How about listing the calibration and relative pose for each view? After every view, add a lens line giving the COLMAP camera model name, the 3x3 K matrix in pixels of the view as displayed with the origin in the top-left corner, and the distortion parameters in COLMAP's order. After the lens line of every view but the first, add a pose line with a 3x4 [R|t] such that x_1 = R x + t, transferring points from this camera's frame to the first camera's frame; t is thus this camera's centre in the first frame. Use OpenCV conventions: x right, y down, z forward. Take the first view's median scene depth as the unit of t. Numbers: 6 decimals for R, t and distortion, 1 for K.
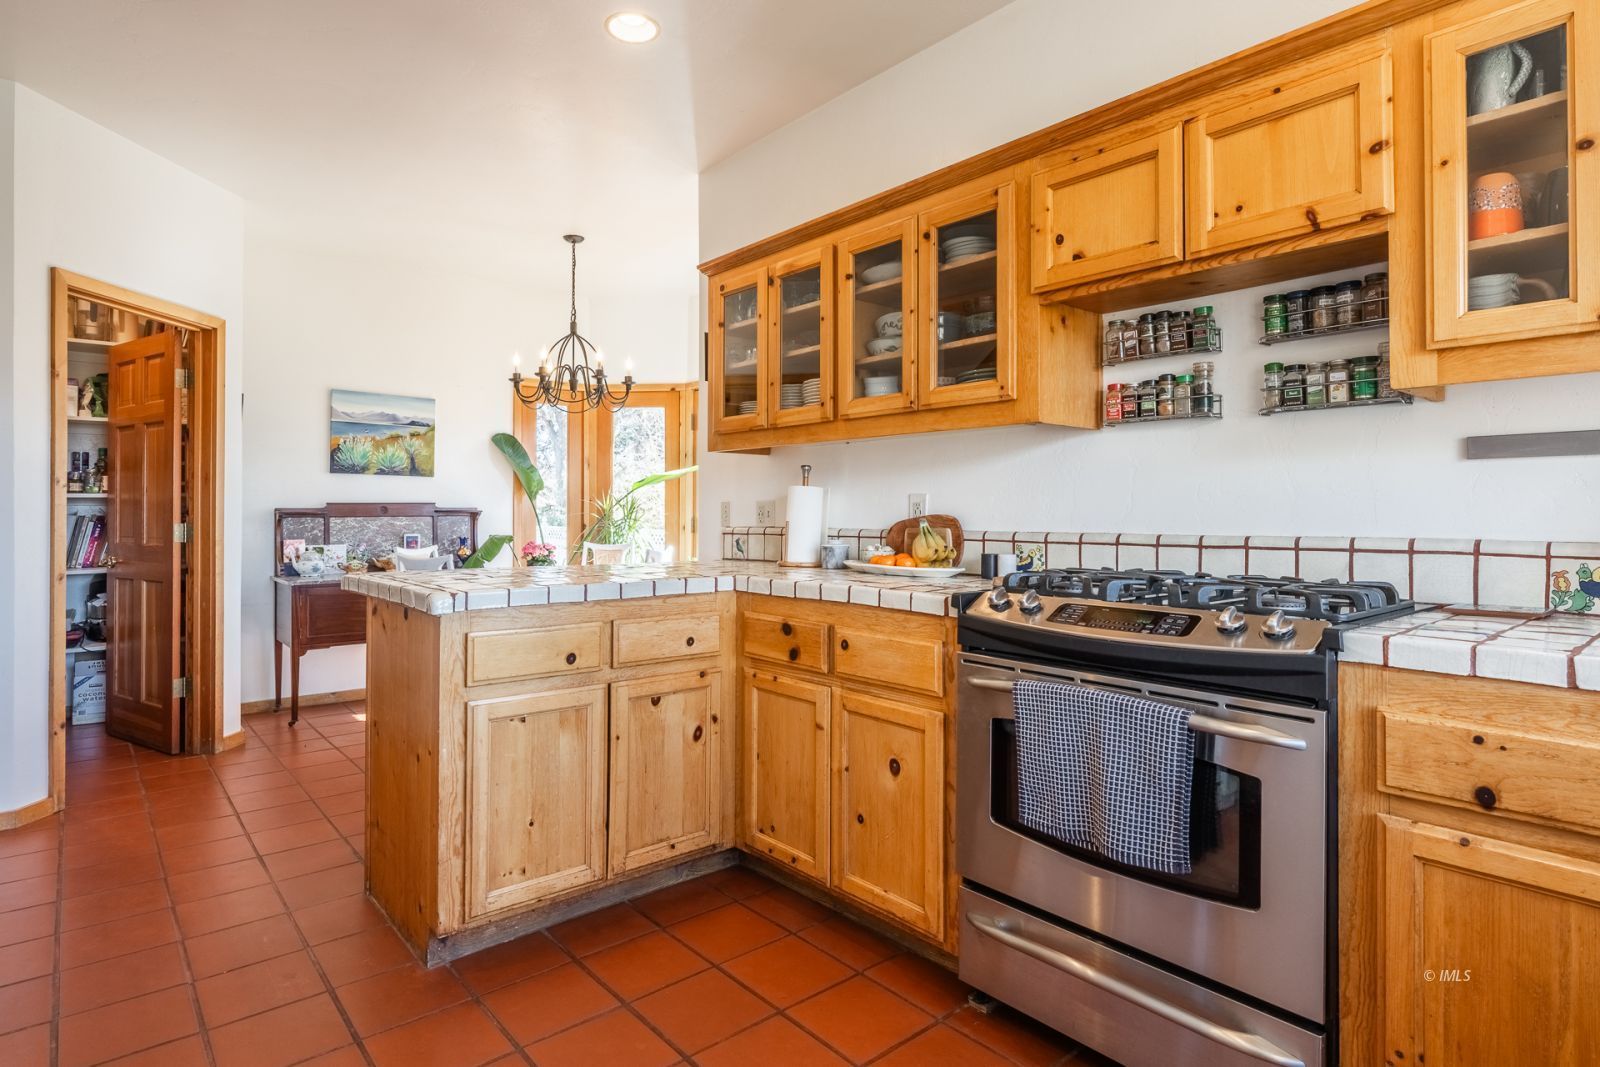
lens RADIAL K [[861.7, 0, 773.1], [0, 861.7, 502.3], [0, 0, 1]] dist [0.001787, 0.000241]
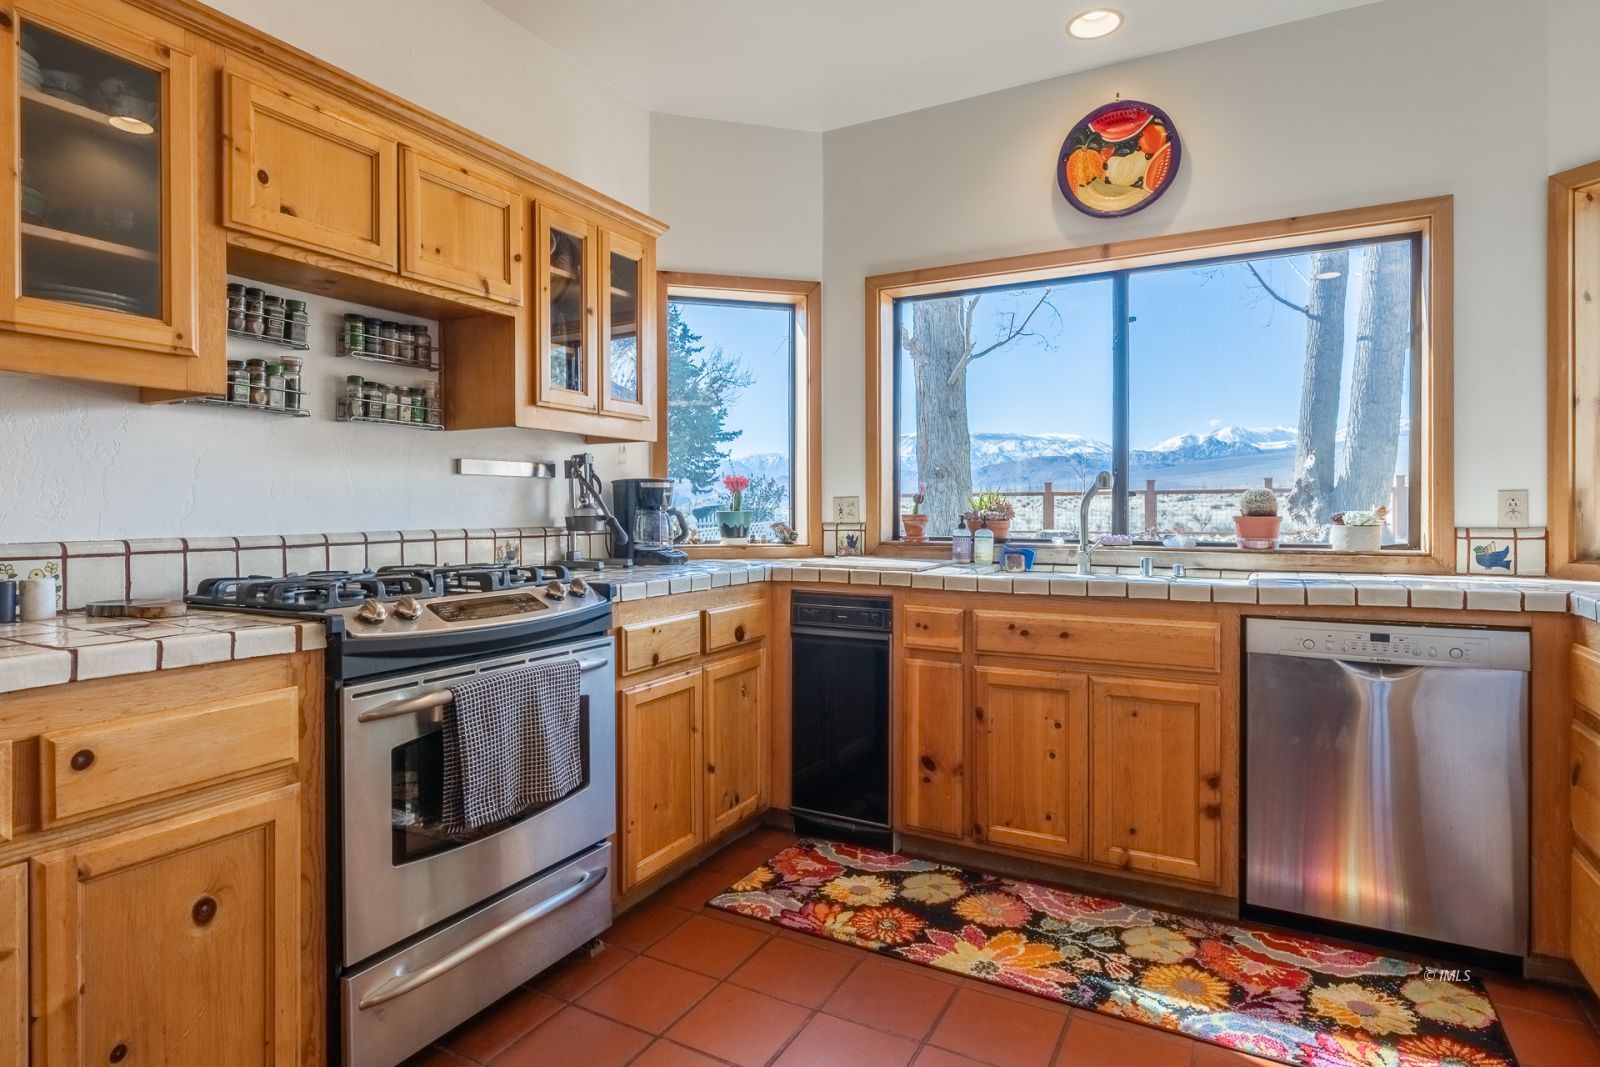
lens RADIAL K [[858.2, 0, 785.8], [0, 858.2, 520.2], [0, 0, 1]] dist [-0.004955, -0.000408]
pose [[-0.372102, -0.008920, 0.928149, -0.595818], [-0.005070, 0.999958, 0.007578, 0.011216], [-0.928178, -0.001886, -0.372132, 0.828146]]
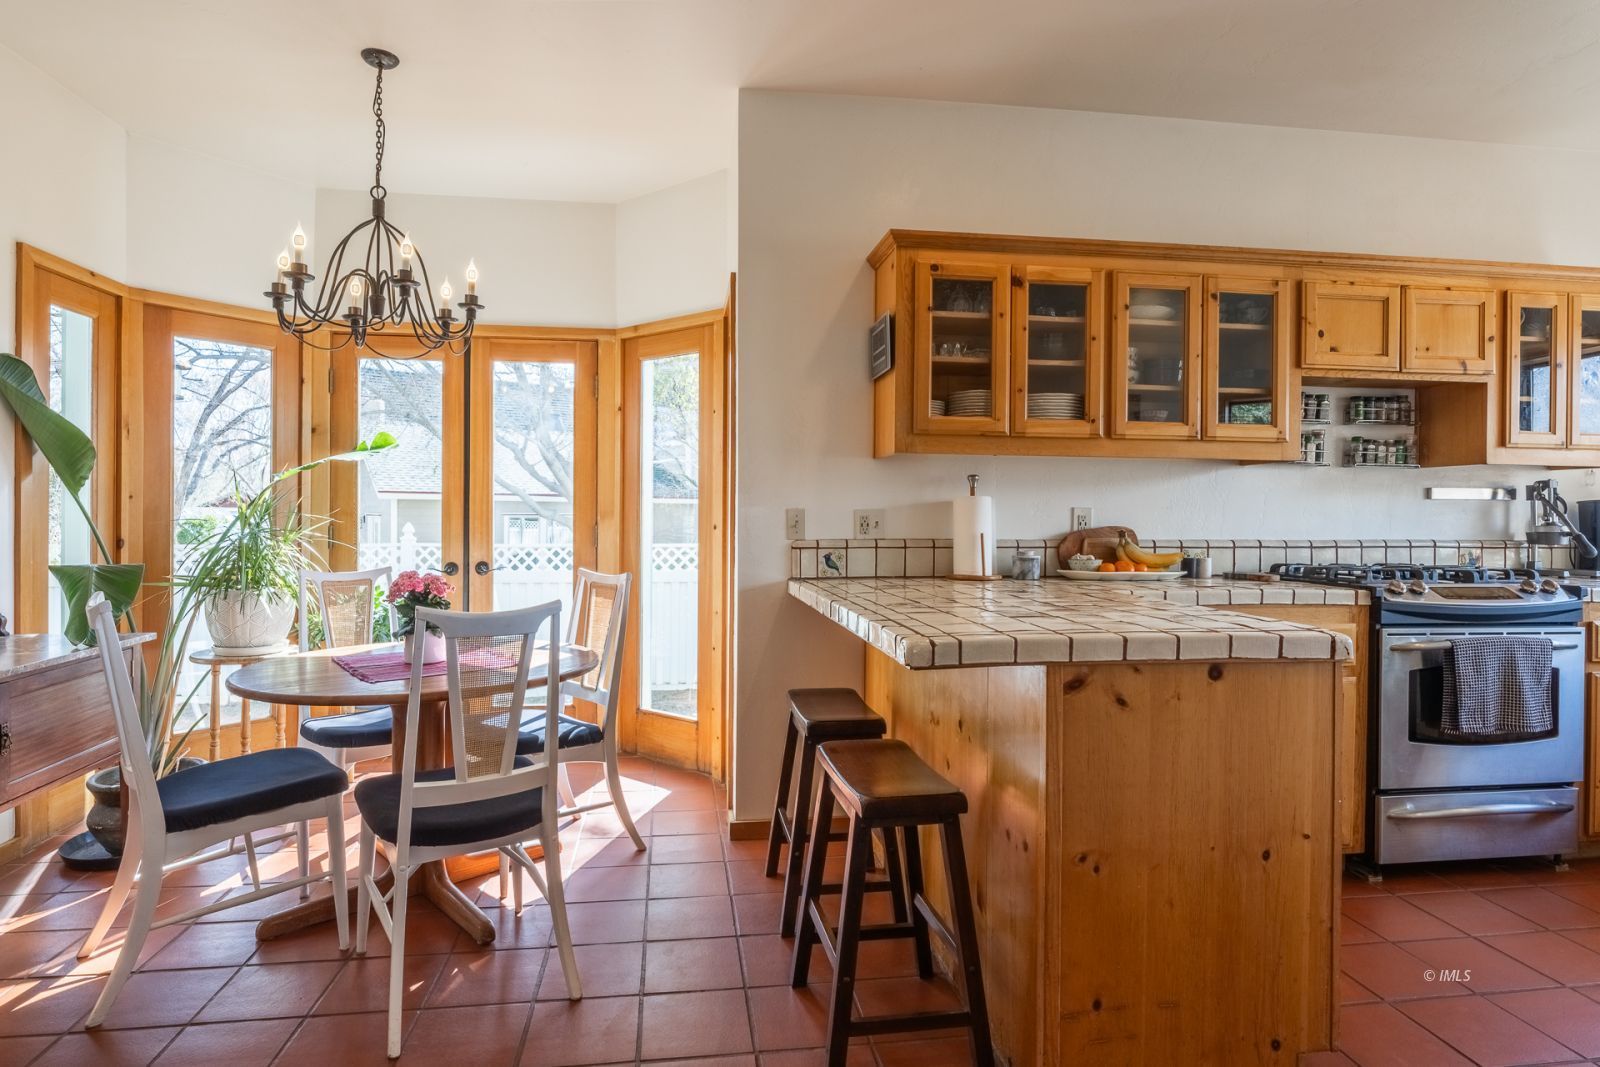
lens RADIAL K [[855.3, 0, 788.3], [0, 855.3, 515.6], [0, 0, 1]] dist [-0.000600, 0.000223]
pose [[0.519433, 0.005202, 0.854495, -1.302813], [-0.016945, 0.999848, 0.004214, 0.003222], [-0.854343, -0.016668, 0.519442, 0.996781]]
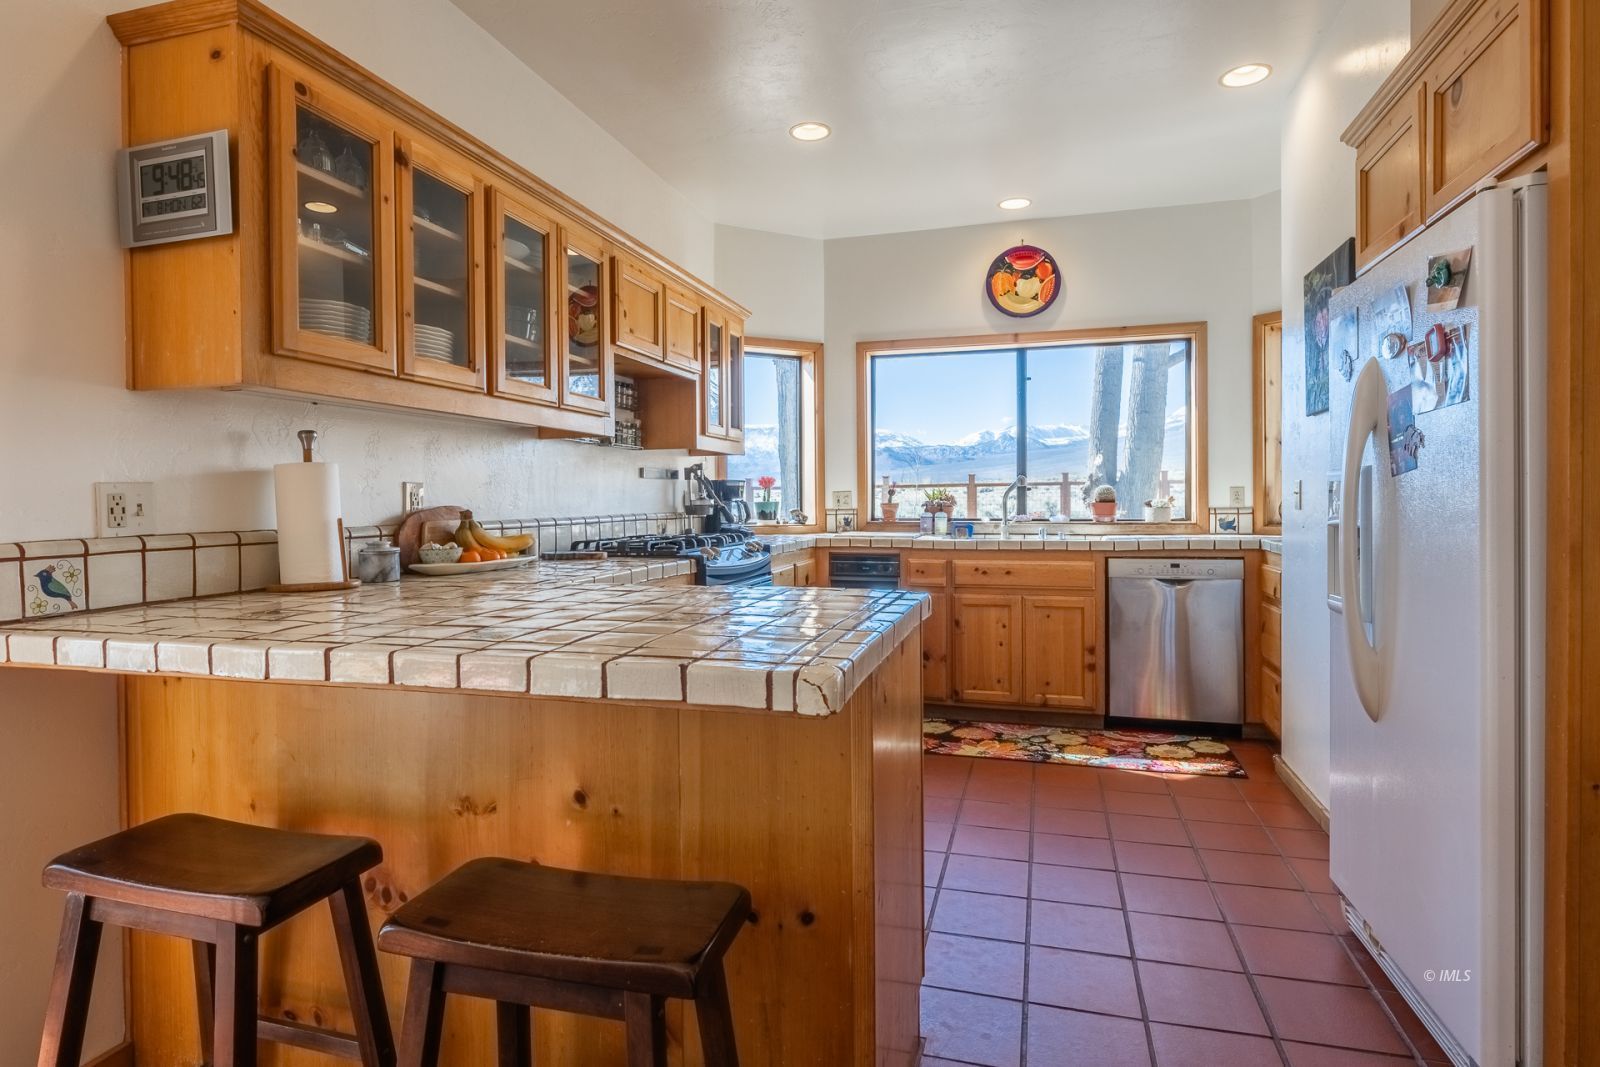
lens RADIAL K [[855.3, 0, 788.3], [0, 855.3, 515.6], [0, 0, 1]] dist [-0.000600, 0.000223]
pose [[-0.559374, -0.008152, 0.828875, -1.003070], [0.001550, 0.999940, 0.010880, 0.019583], [-0.828914, 0.007371, -0.559328, 1.555392]]
